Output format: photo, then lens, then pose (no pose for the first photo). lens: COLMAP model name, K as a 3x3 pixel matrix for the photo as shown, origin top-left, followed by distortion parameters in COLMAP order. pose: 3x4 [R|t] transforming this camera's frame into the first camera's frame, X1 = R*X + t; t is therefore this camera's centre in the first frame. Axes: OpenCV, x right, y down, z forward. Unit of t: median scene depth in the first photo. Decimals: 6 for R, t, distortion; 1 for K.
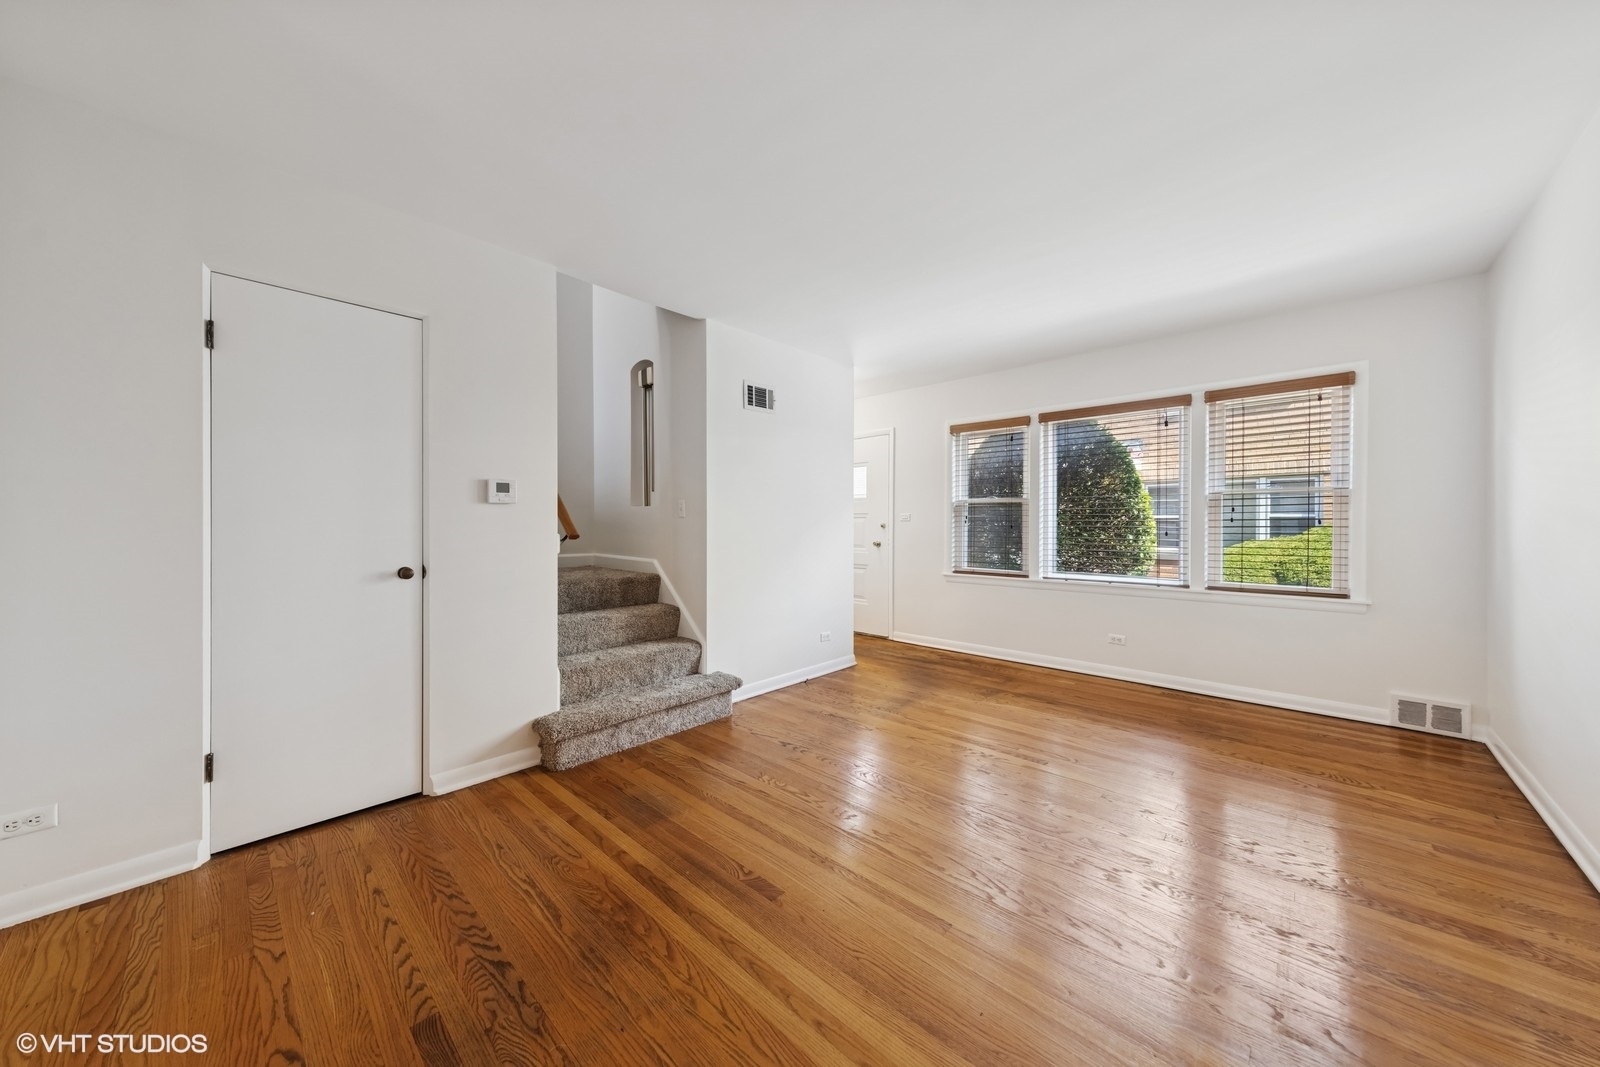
lens RADIAL K [[551.5, 0, 801.9], [0, 551.5, 538.7], [0, 0, 1]] dist [0.001298, 0.000013]
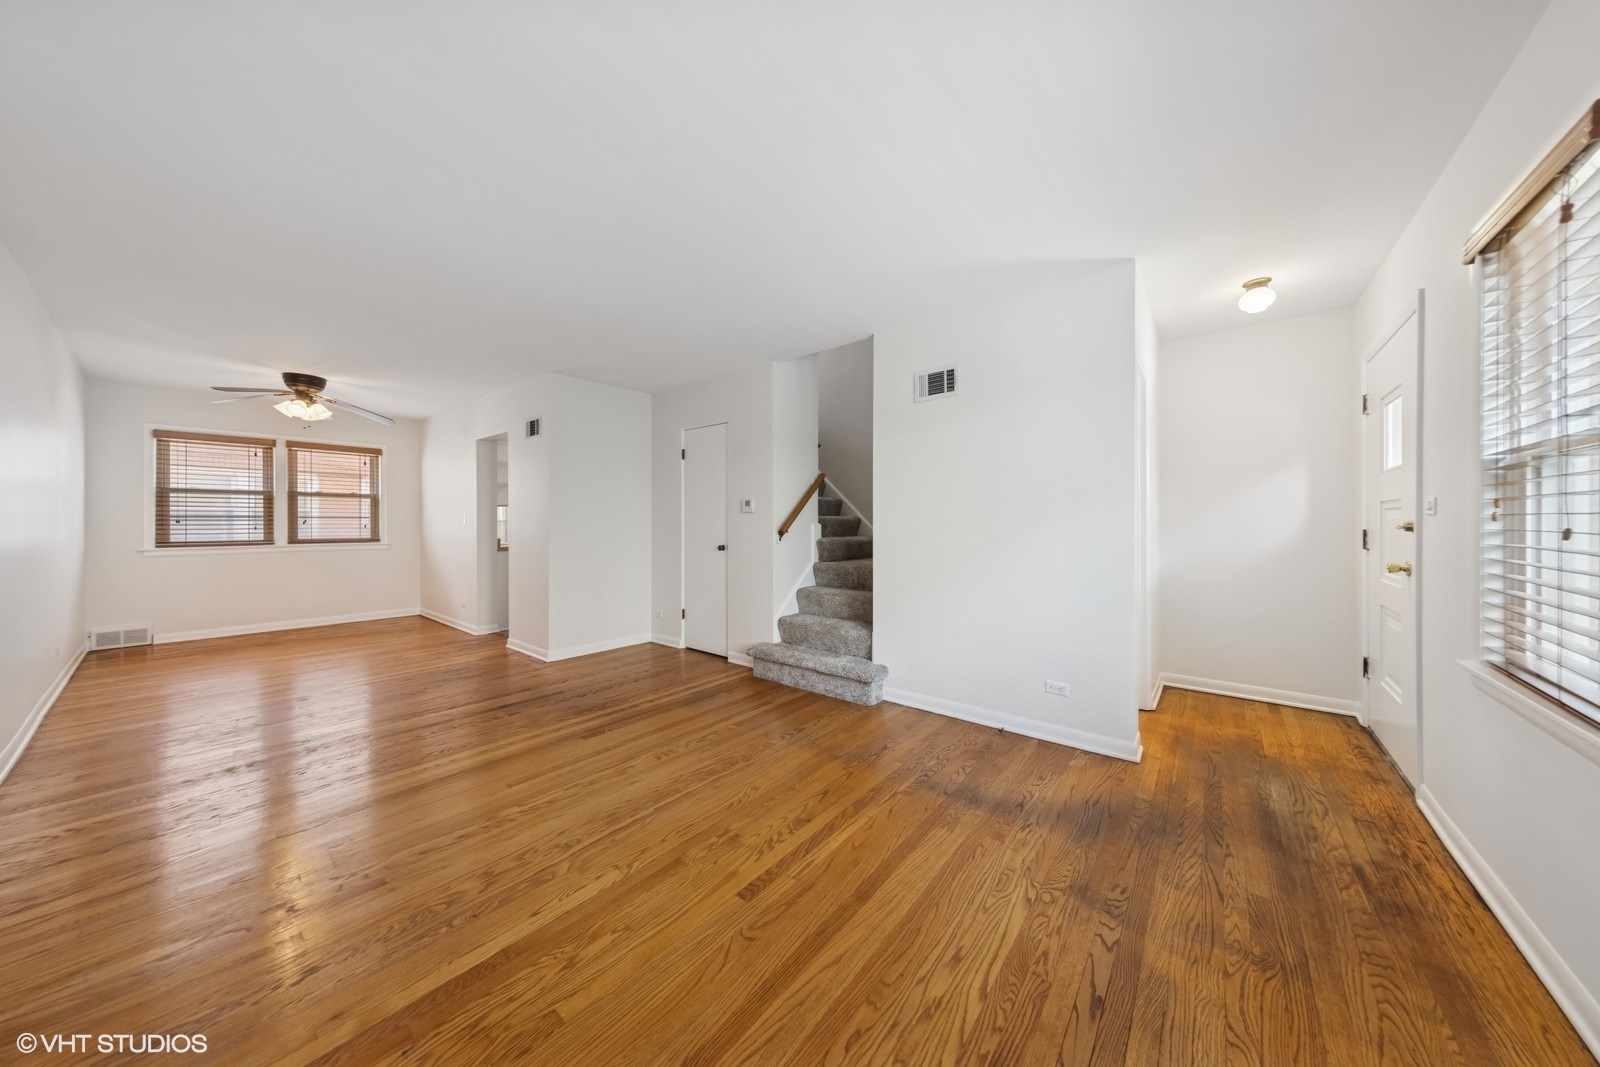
lens RADIAL K [[509.4, 0, 810.9], [0, 509.4, 525.0], [0, 0, 1]] dist [-0.001312, -0.000347]
pose [[0.065221, 0.004144, -0.997862, 0.874937], [-0.021332, 0.999769, 0.002758, -0.025266], [0.997643, 0.021107, 0.065295, 0.871514]]
